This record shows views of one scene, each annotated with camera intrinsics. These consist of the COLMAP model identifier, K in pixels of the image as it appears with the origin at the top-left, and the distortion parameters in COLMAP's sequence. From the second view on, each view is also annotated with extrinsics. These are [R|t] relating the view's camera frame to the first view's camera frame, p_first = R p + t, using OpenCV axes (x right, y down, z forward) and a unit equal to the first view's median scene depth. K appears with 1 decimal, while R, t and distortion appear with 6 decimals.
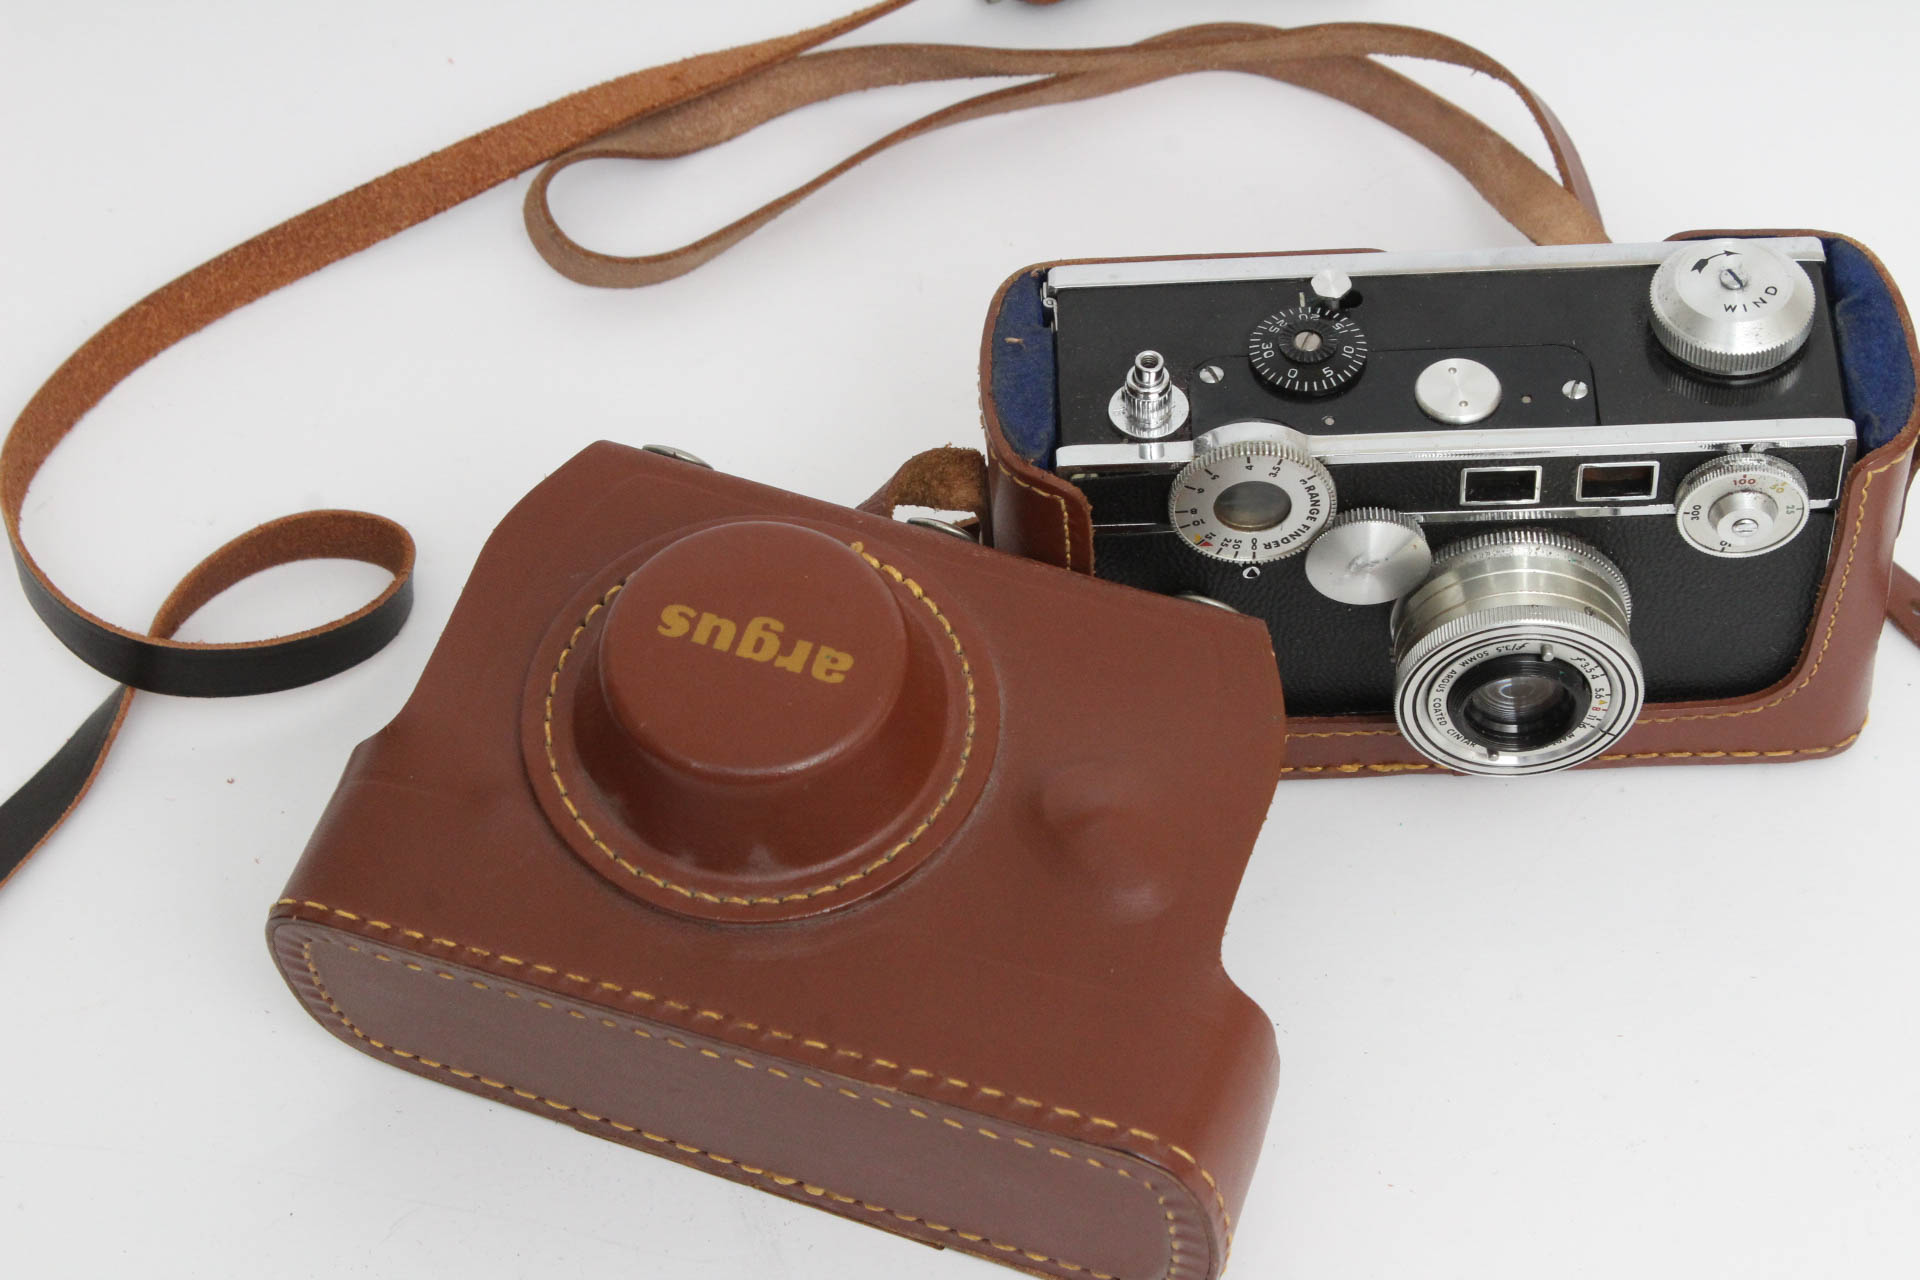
lens RADIAL K [[4474.6, 0, 960.0], [0, 4474.6, 640.0], [0, 0, 1]] dist [0.001908, 0.120975]
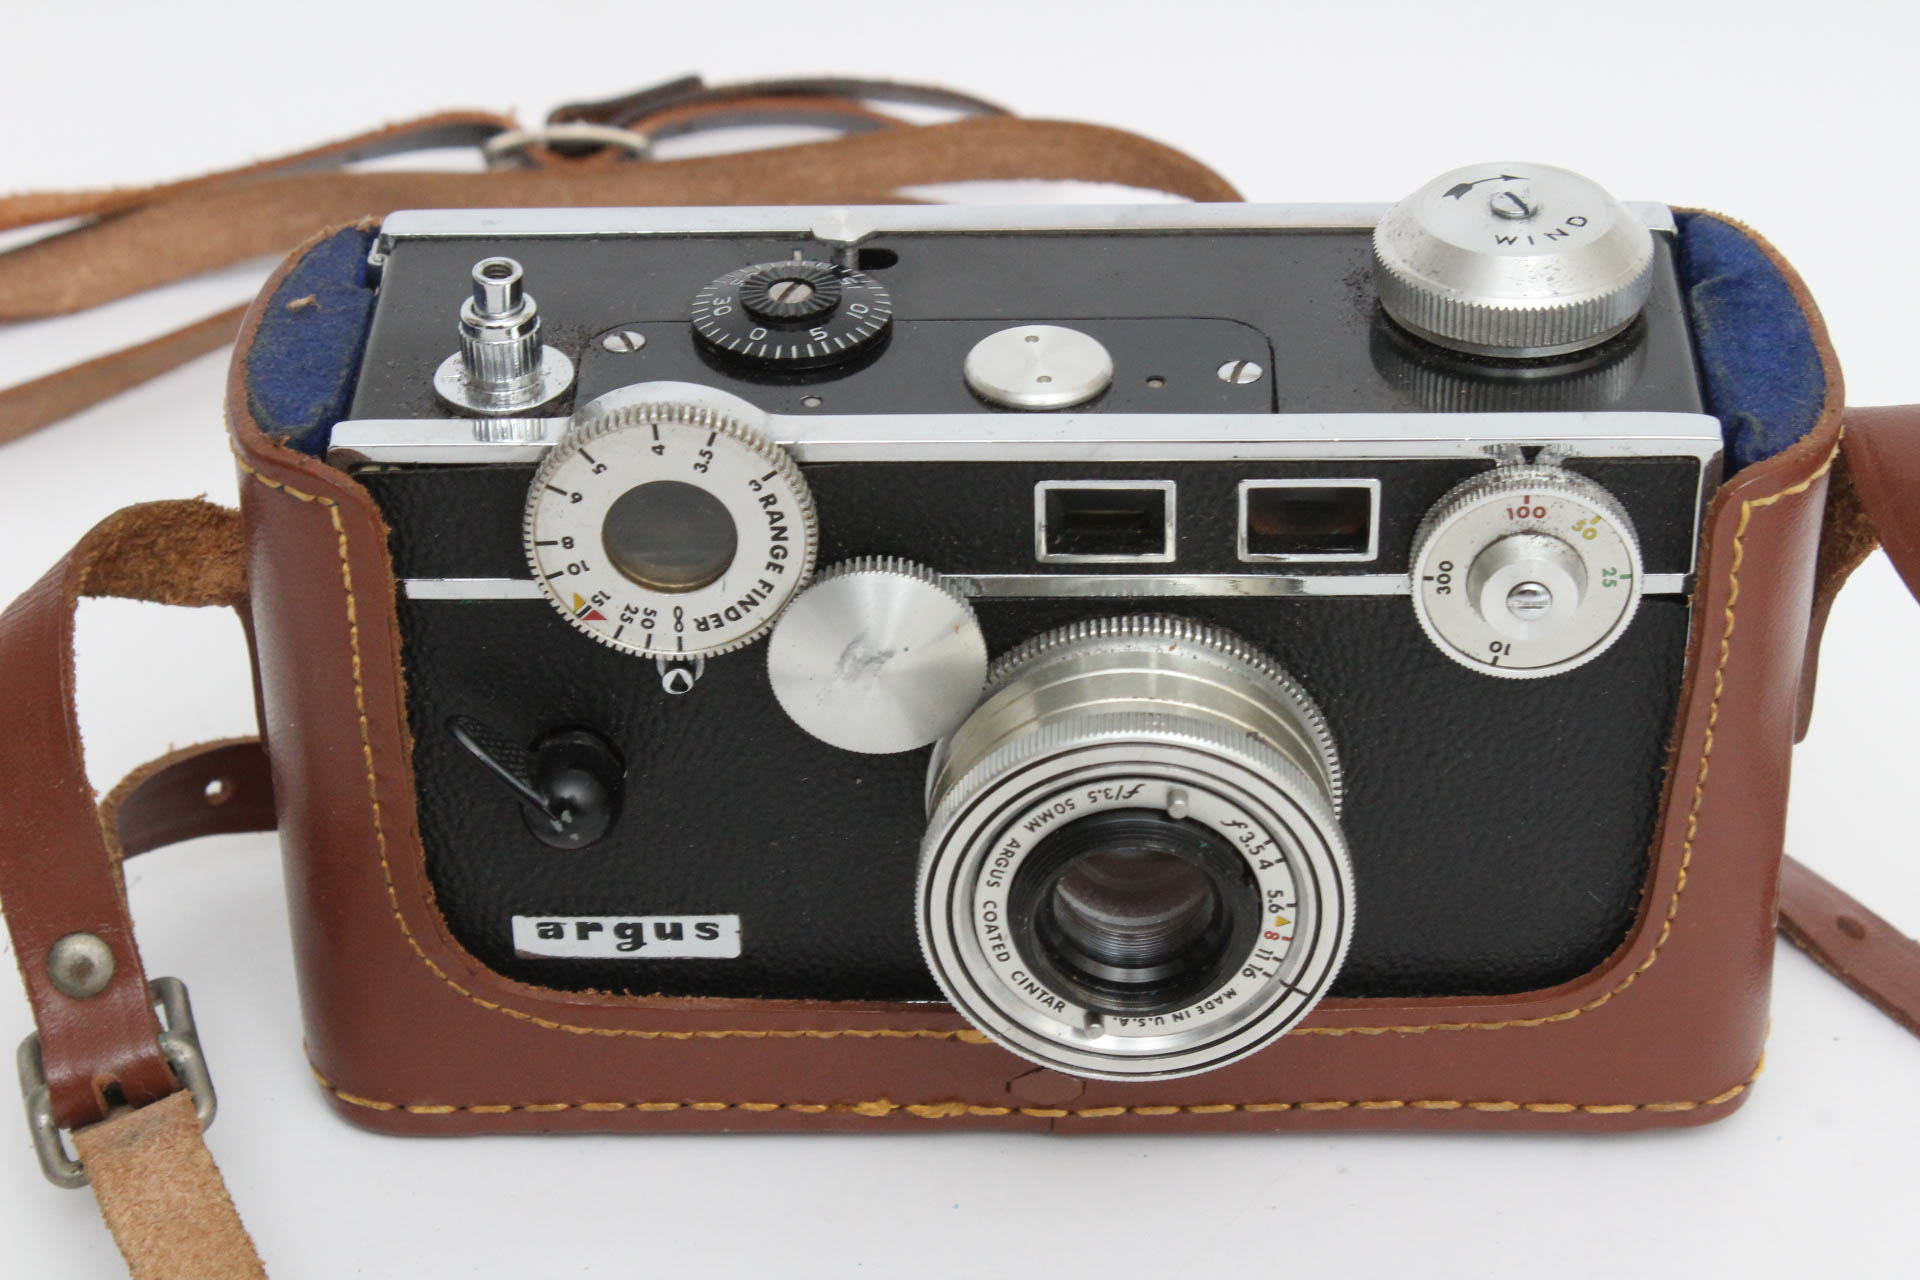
lens RADIAL K [[4474.6, 0, 960.0], [0, 4474.6, 640.0], [0, 0, 1]] dist [0.001908, 0.120975]
pose [[0.999203, 0.039530, -0.005524, 0.105500], [-0.039541, 0.961475, -0.272032, 0.136312], [-0.005442, 0.272034, 0.962272, 0.450175]]
